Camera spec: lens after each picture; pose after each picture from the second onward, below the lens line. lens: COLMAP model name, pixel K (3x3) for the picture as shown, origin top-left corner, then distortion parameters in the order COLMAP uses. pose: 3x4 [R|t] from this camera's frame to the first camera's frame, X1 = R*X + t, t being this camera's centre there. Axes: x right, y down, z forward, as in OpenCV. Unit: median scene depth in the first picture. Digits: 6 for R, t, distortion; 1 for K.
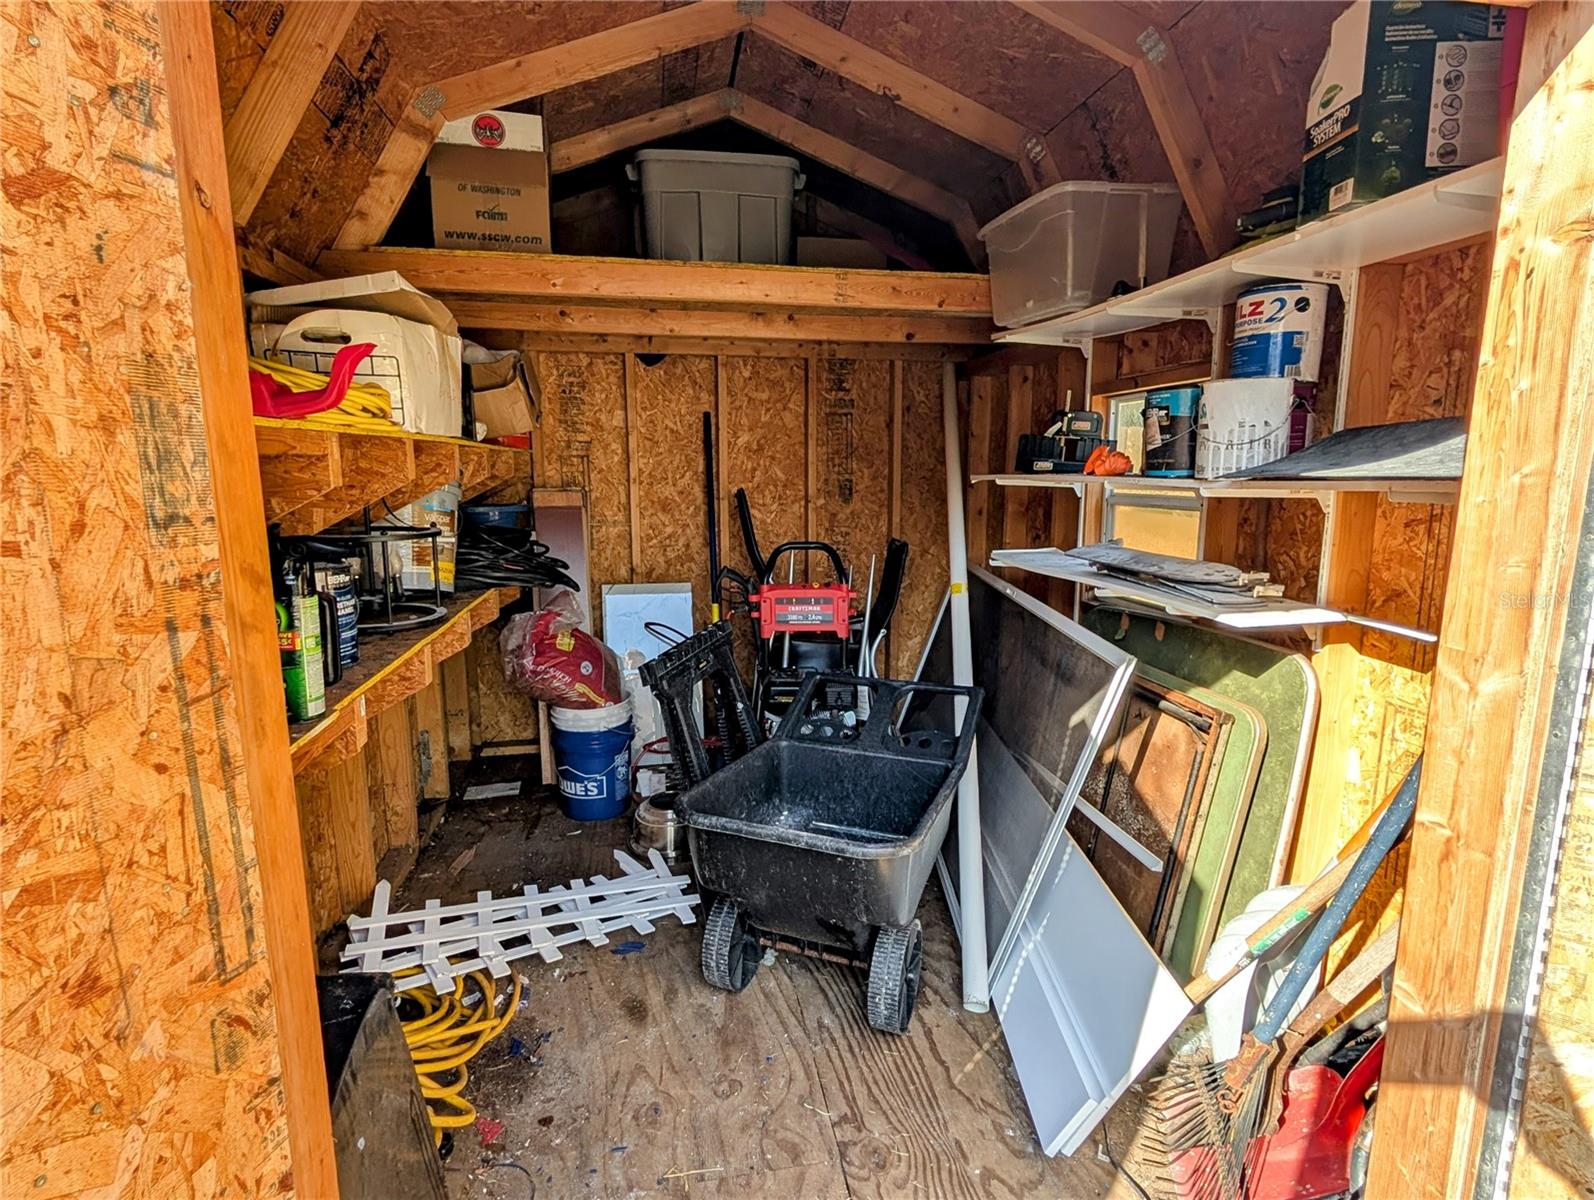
lens RADIAL K [[768.9, 0, 792.1], [0, 768.9, 605.2], [0, 0, 1]] dist [-0.020290, -0.000311]
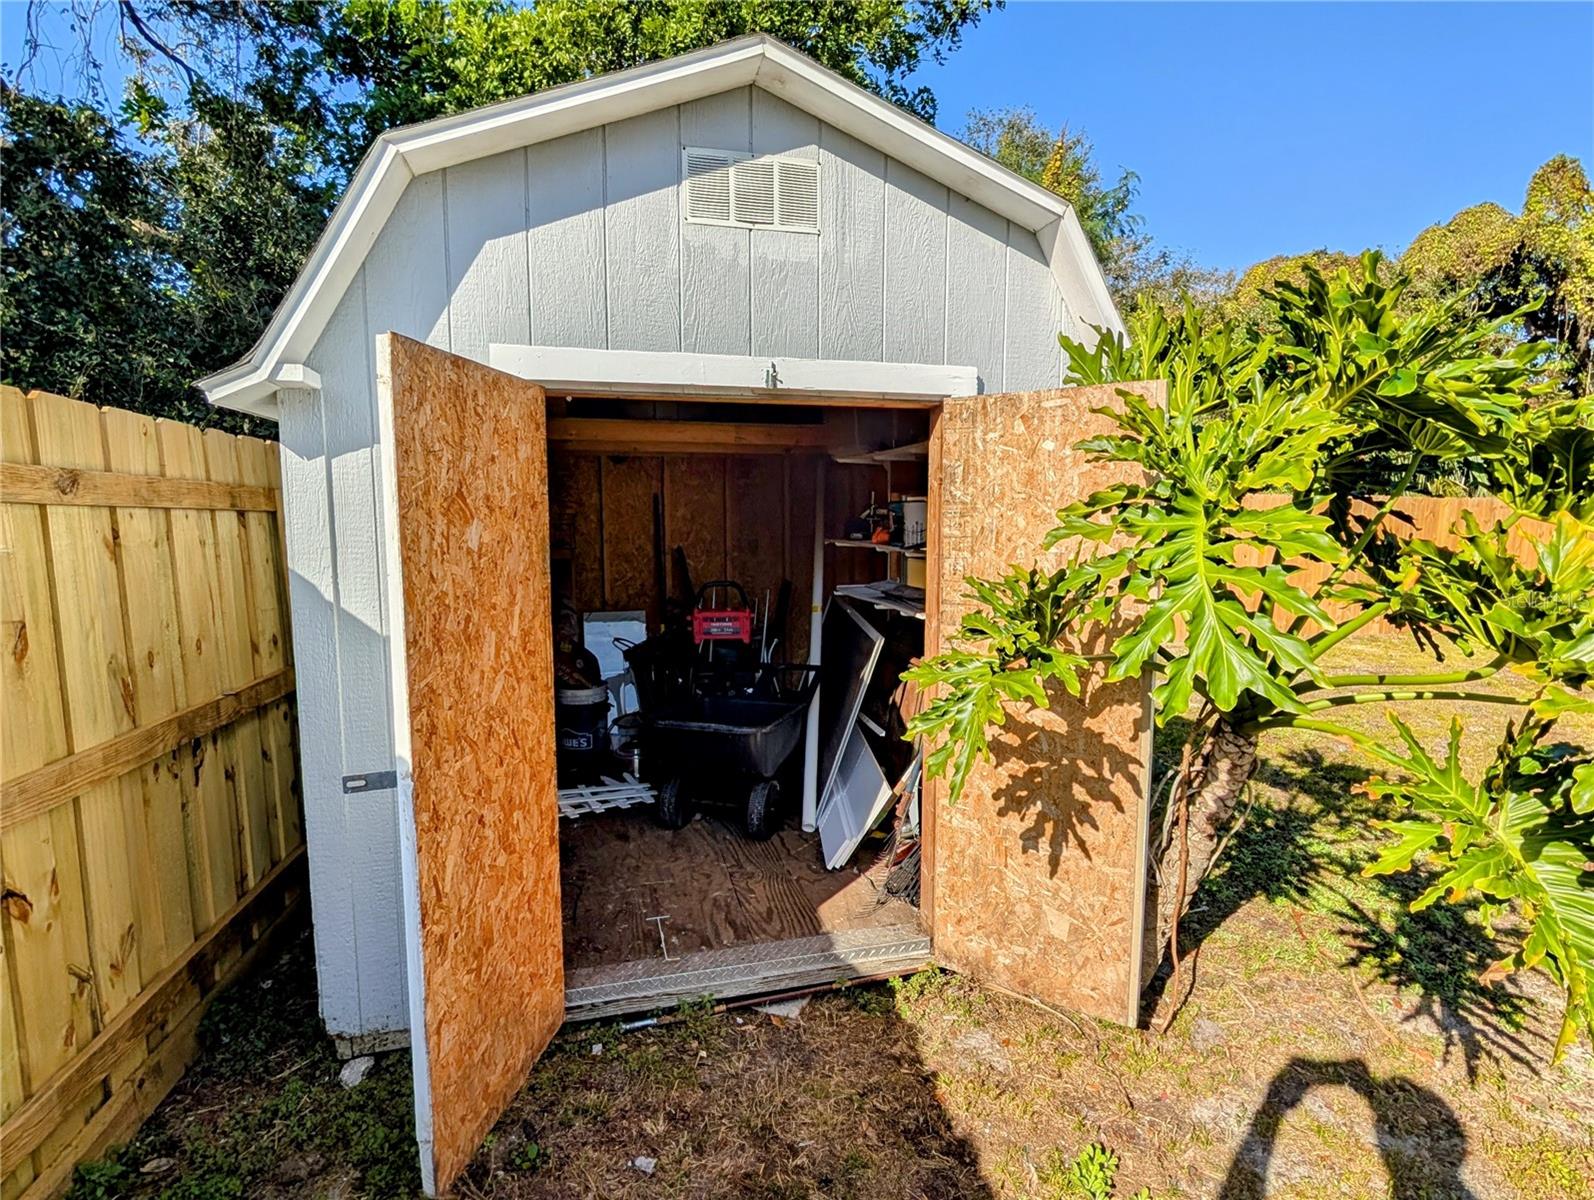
lens RADIAL K [[768.9, 0, 796.9], [0, 768.9, 603.1], [0, 0, 1]] dist [-0.020290, -0.000311]
pose [[0.996428, -0.009377, 0.083925, 0.042795], [0.014264, 0.998225, -0.057818, 0.060948], [-0.083234, 0.058808, 0.994793, -0.635323]]
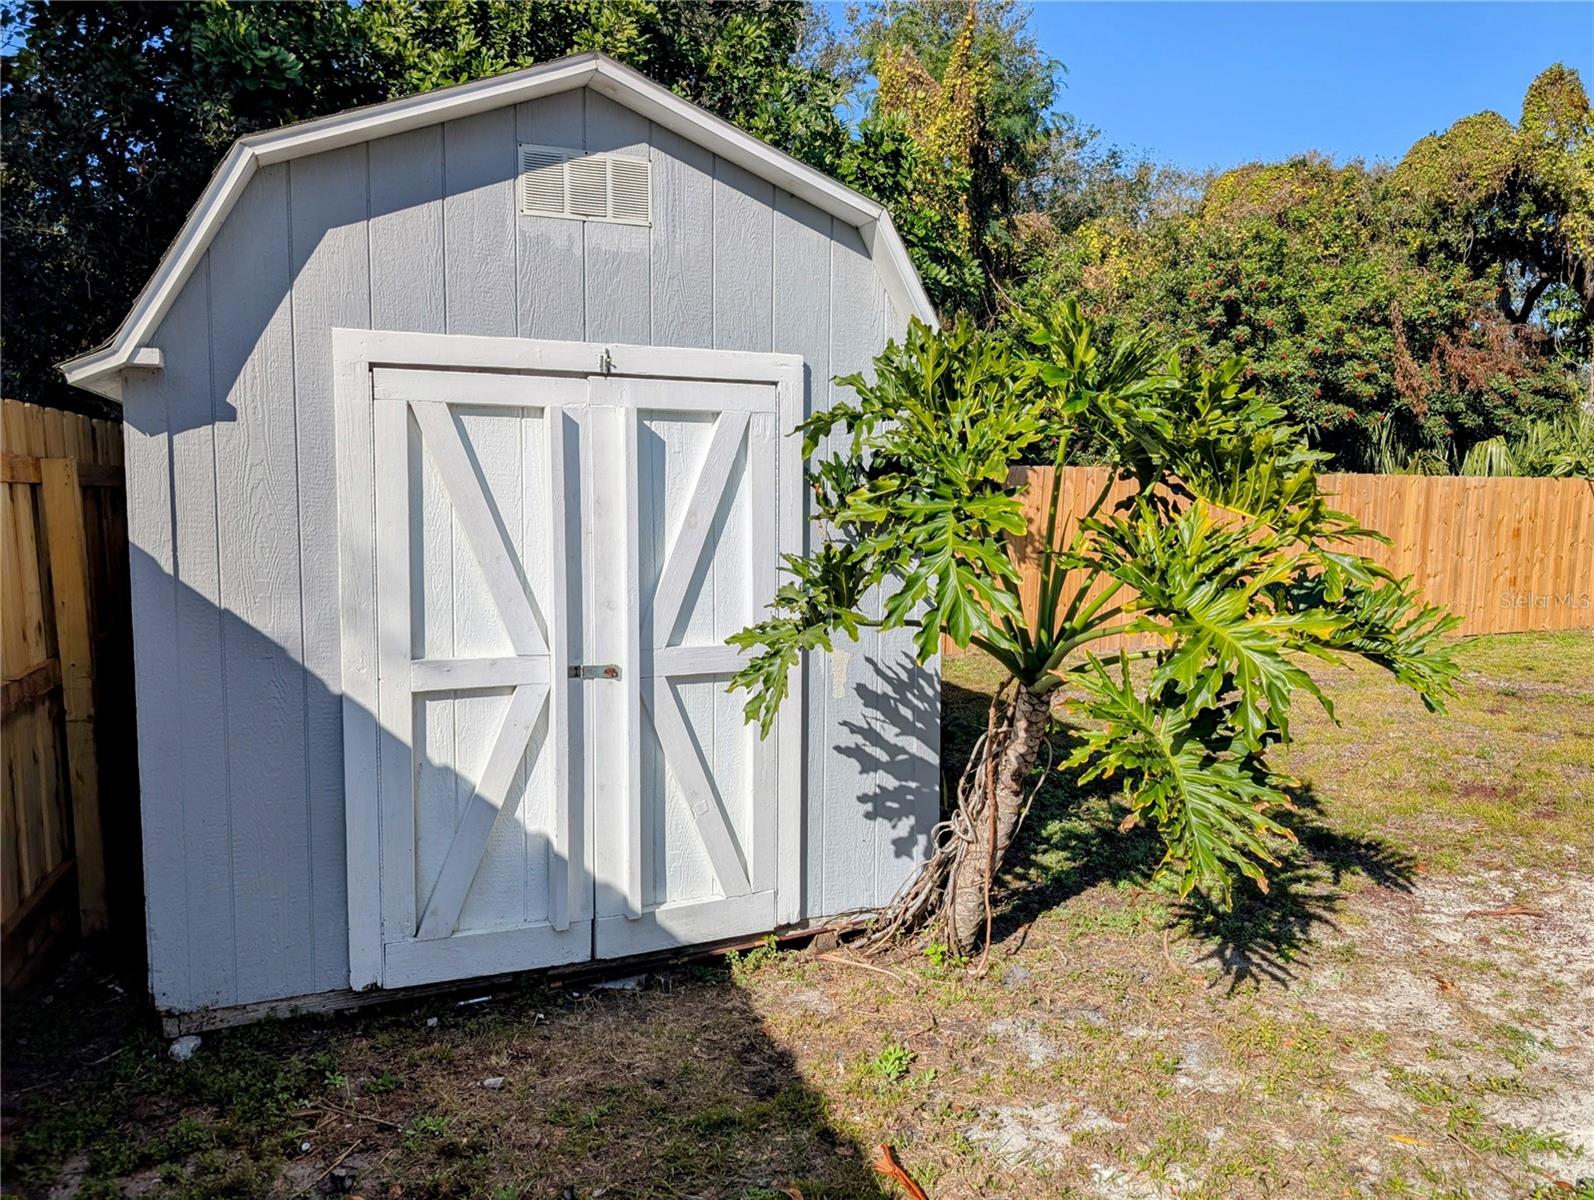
lens RADIAL K [[1126.8, 0, 802.8], [0, 1126.8, 612.0], [0, 0, 1]] dist [0.007374, -0.008592]
pose [[0.973000, -0.014339, 0.230358, -0.026444], [0.028735, 0.997829, -0.059263, 0.198057], [-0.229008, 0.064282, 0.971300, -1.519761]]
